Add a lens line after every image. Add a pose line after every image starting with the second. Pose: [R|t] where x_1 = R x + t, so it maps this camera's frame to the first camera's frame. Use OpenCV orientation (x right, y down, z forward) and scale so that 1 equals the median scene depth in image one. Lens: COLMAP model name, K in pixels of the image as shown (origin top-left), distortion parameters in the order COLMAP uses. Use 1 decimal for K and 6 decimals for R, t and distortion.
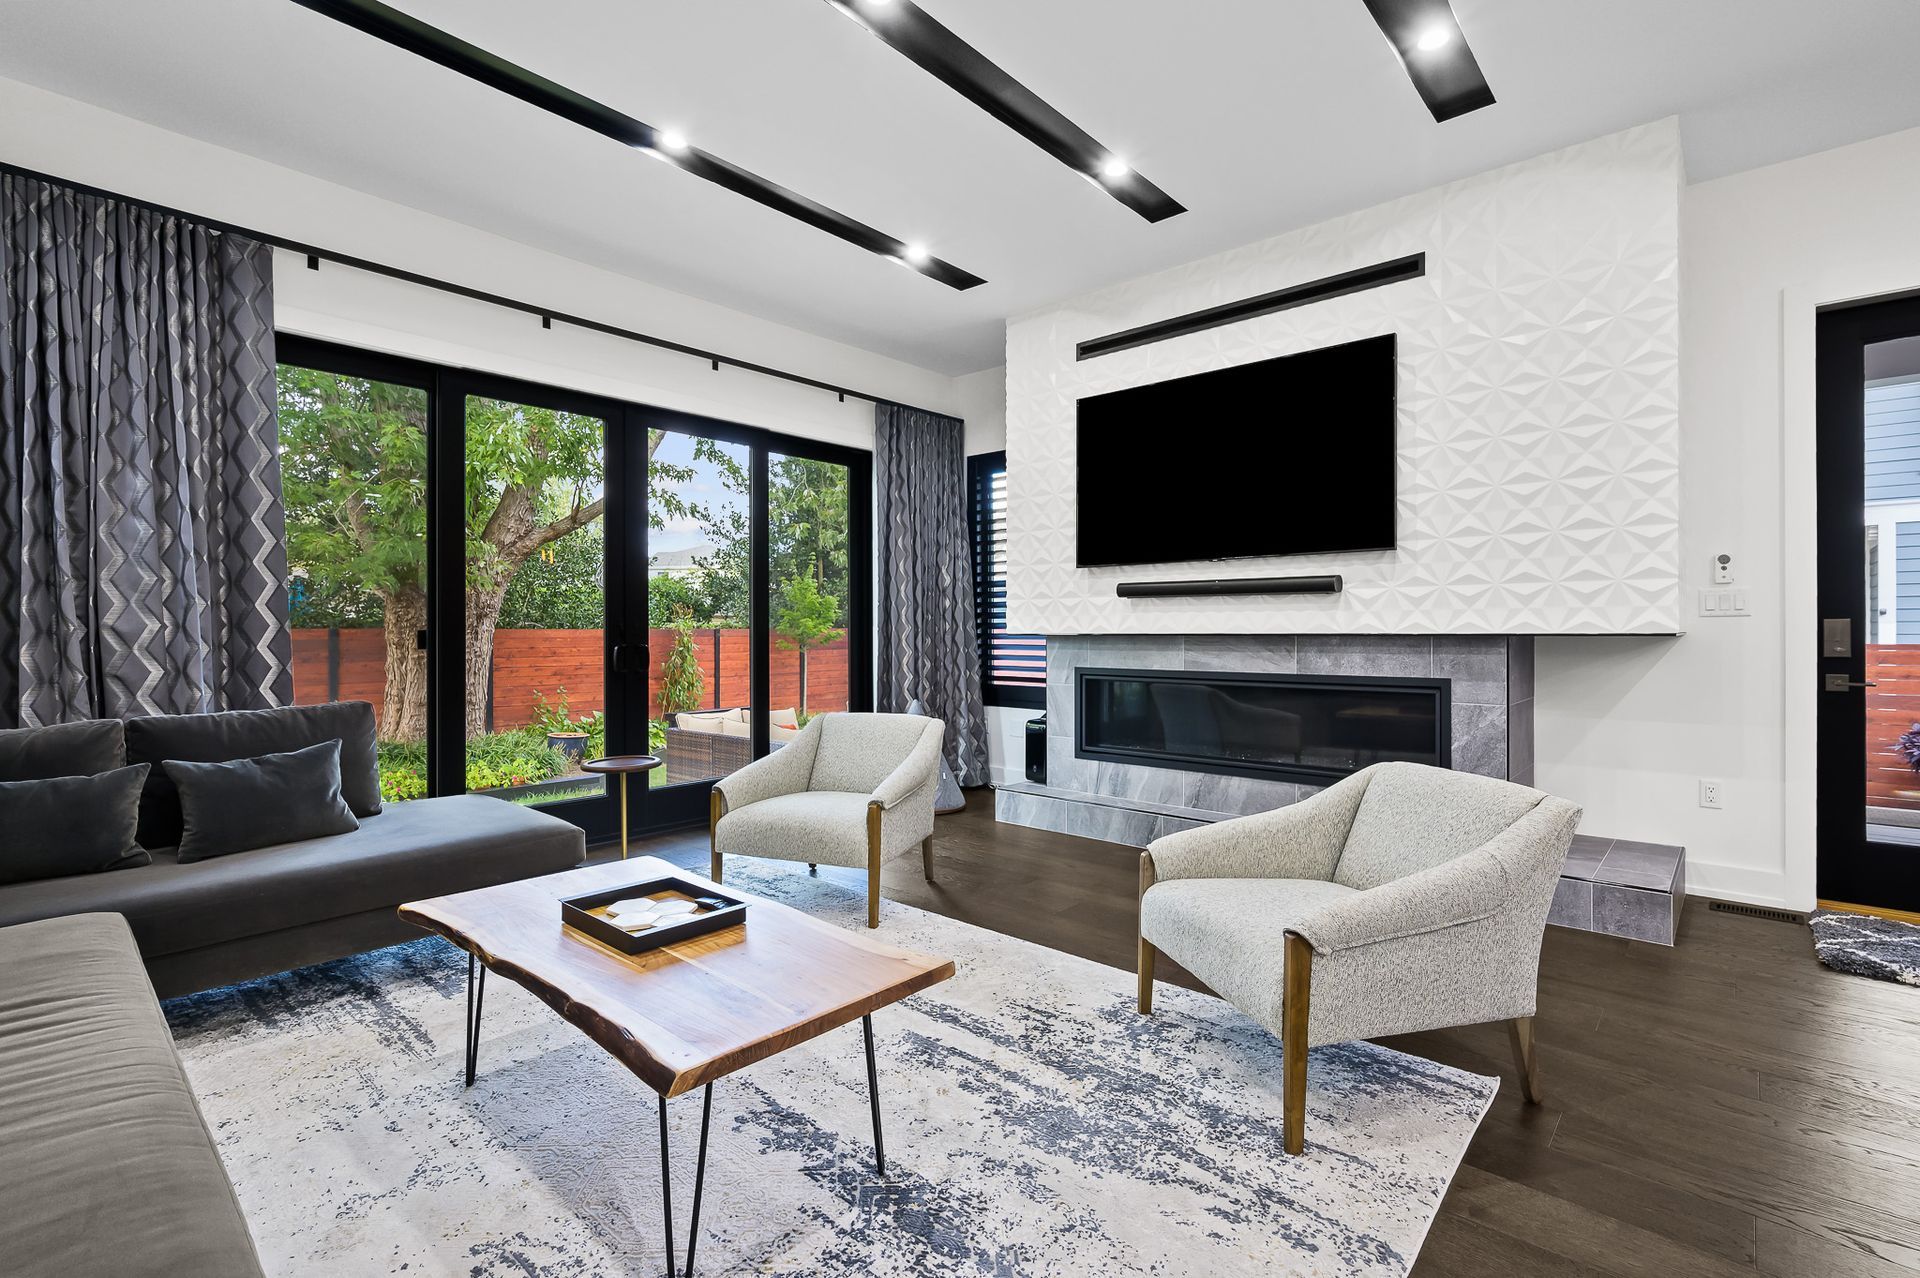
lens RADIAL K [[879.7, 0, 951.4], [0, 879.7, 621.5], [0, 0, 1]] dist [-0.001218, 0.000267]
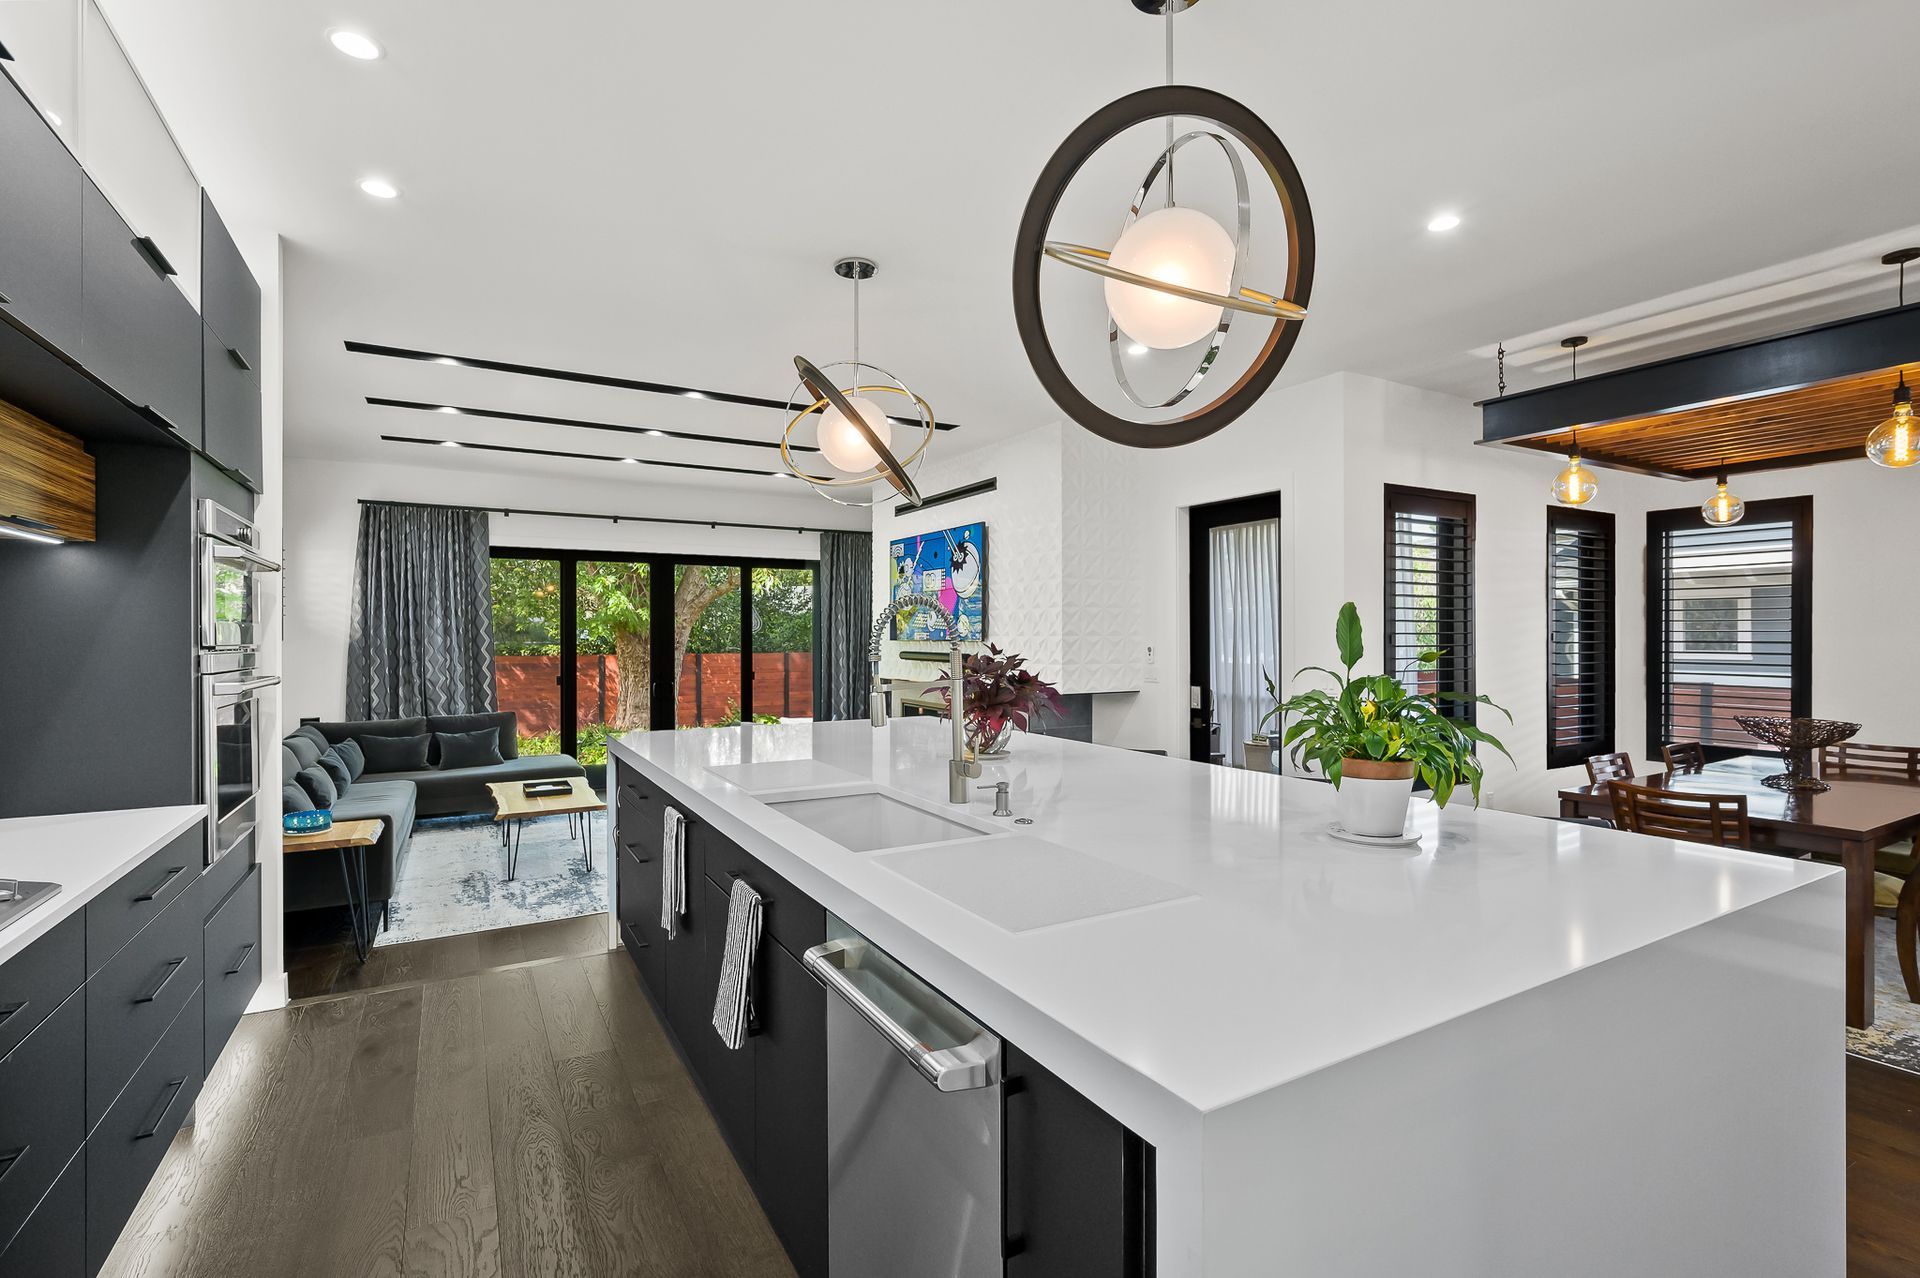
lens RADIAL K [[879.7, 0, 951.4], [0, 879.7, 621.5], [0, 0, 1]] dist [-0.001218, 0.000267]
pose [[0.948624, -0.004611, -0.316373, 1.141351], [0.003712, 0.999987, -0.003442, -0.131694], [0.316385, 0.002090, 0.948629, -0.827394]]
